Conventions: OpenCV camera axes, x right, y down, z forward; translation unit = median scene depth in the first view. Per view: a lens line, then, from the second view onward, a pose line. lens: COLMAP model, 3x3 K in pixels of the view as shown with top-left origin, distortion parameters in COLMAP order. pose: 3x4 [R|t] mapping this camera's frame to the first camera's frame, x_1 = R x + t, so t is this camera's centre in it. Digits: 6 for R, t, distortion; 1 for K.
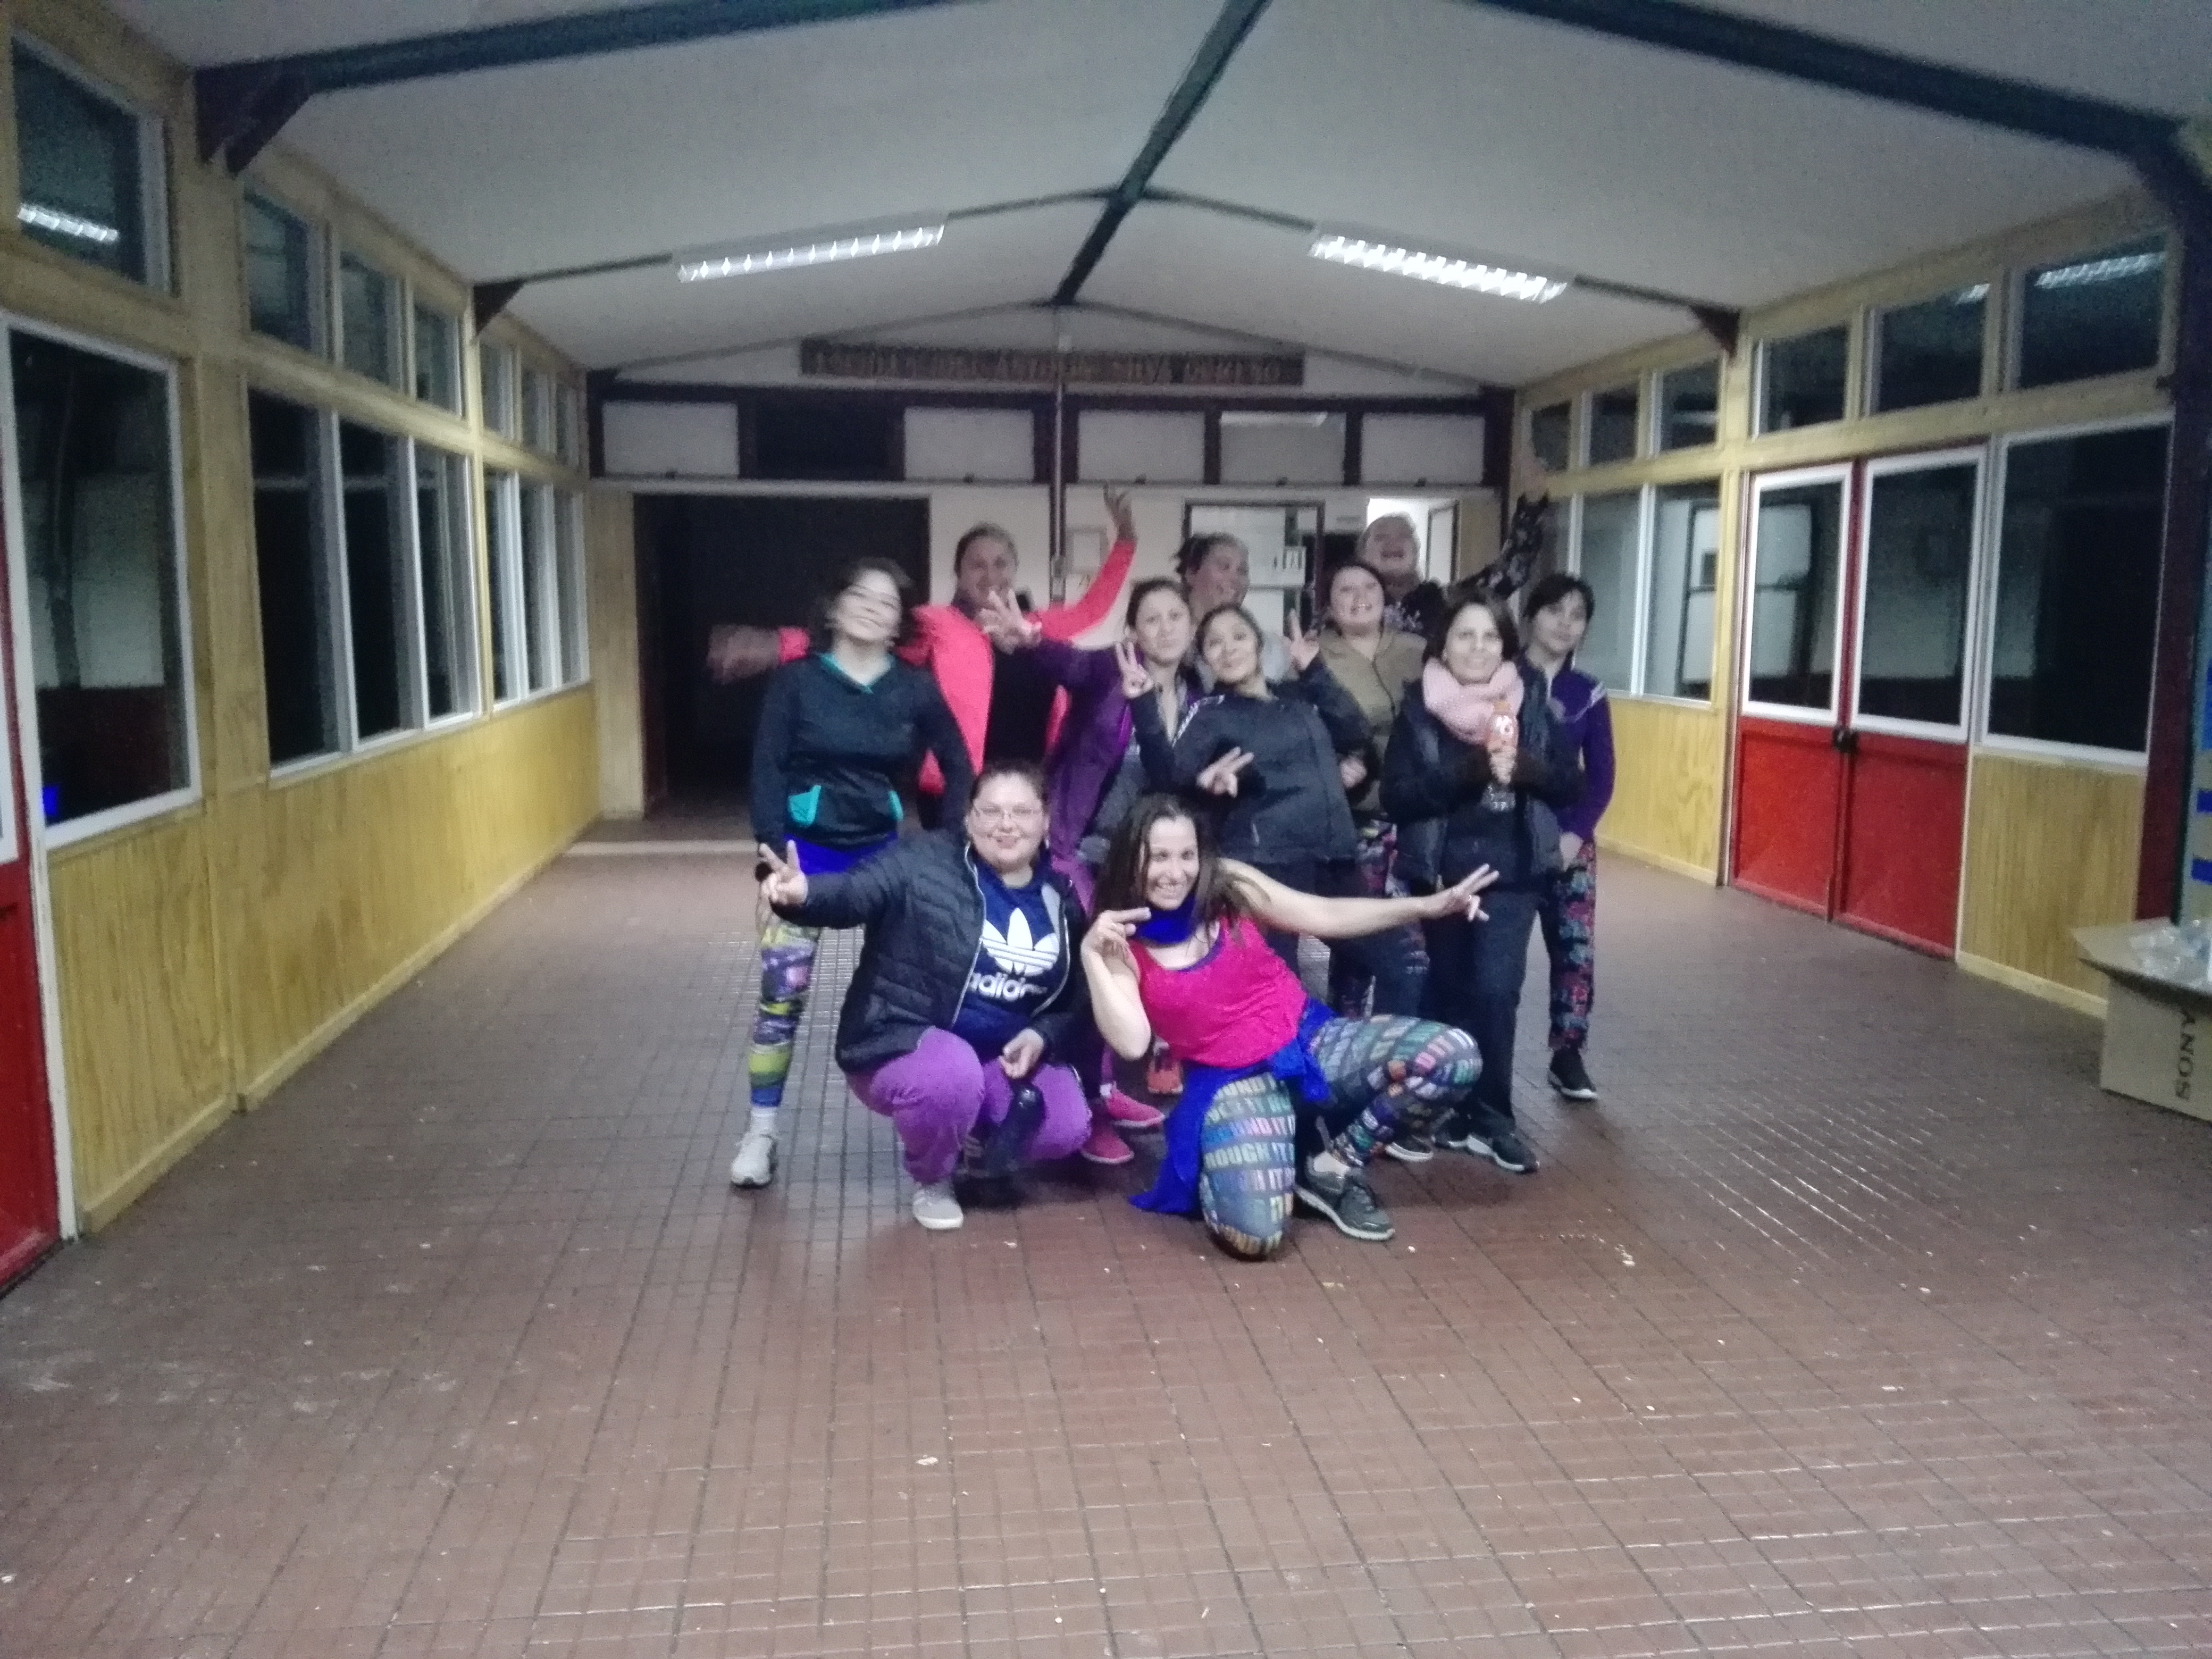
lens RADIAL K [[1787.3, 0, 1107.5], [0, 1787.3, 778.0], [0, 0, 1]] dist [0.104800, -0.192090]
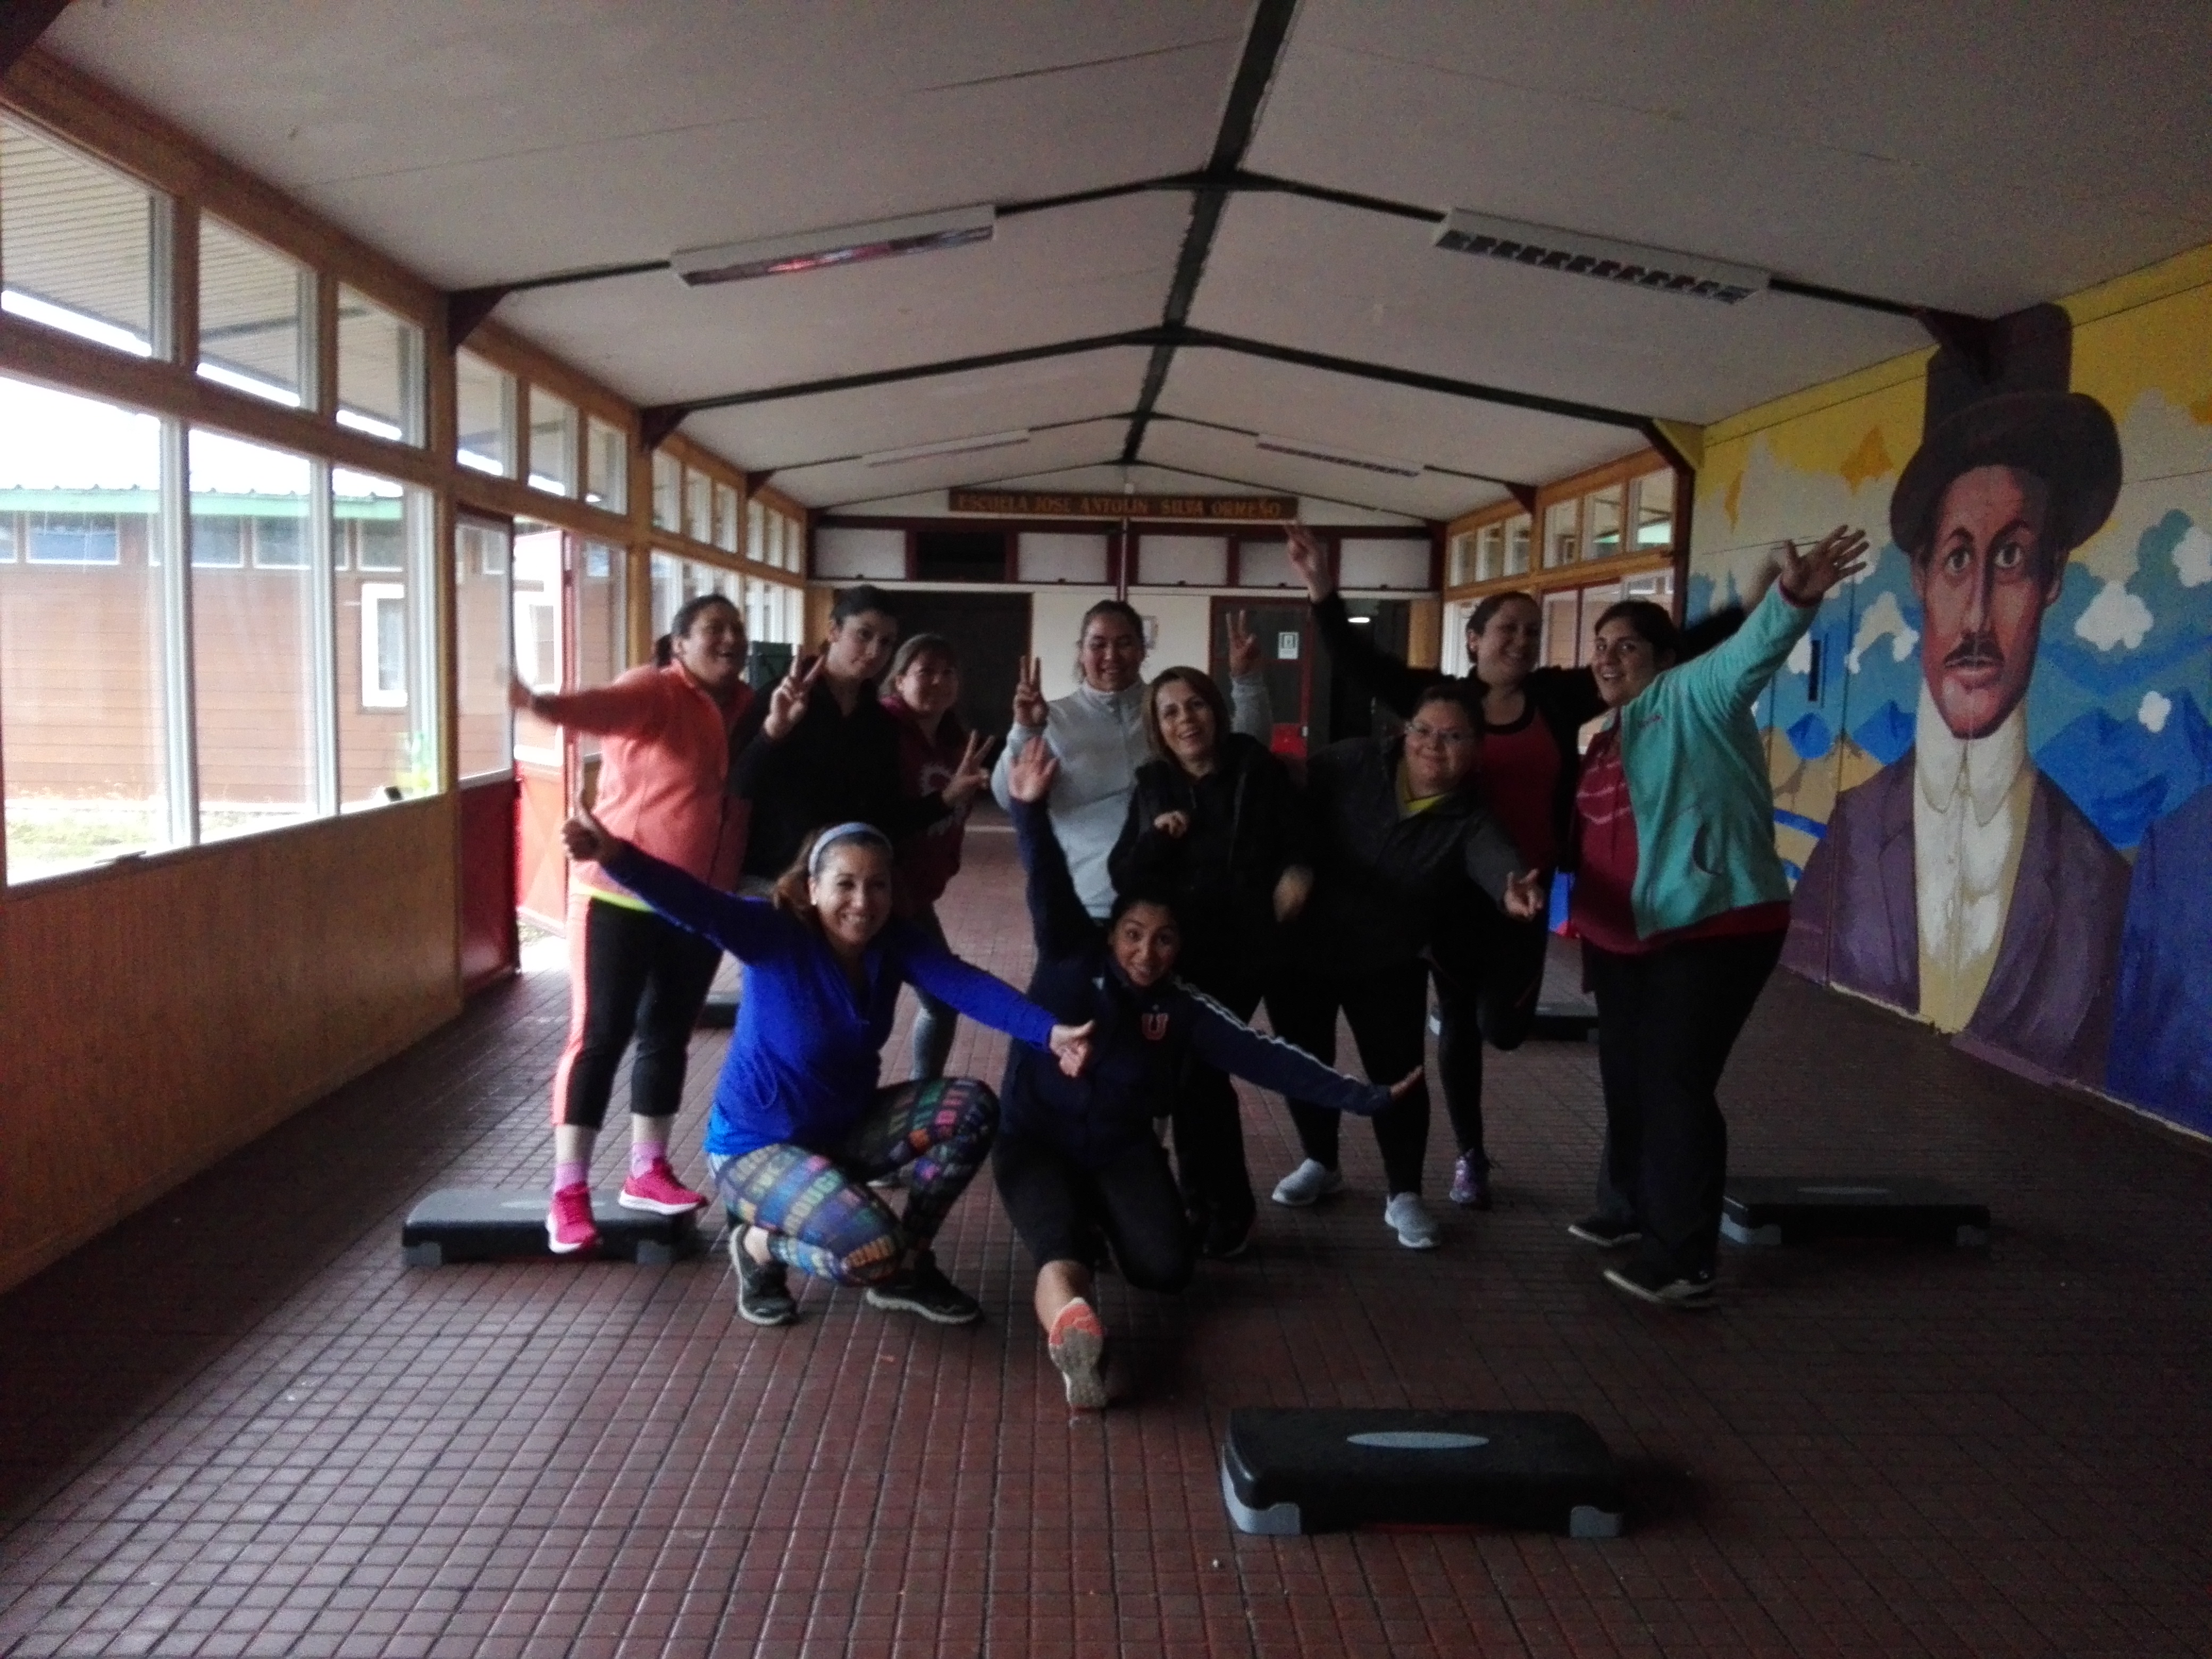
lens RADIAL K [[1755.6, 0, 1101.4], [0, 1755.6, 849.2], [0, 0, 1]] dist [0.102804, -0.155769]
pose [[0.994396, 0.028198, -0.101893, 0.247054], [-0.027710, 0.999597, 0.006208, 0.092998], [0.102027, -0.003349, 0.994776, -0.960329]]
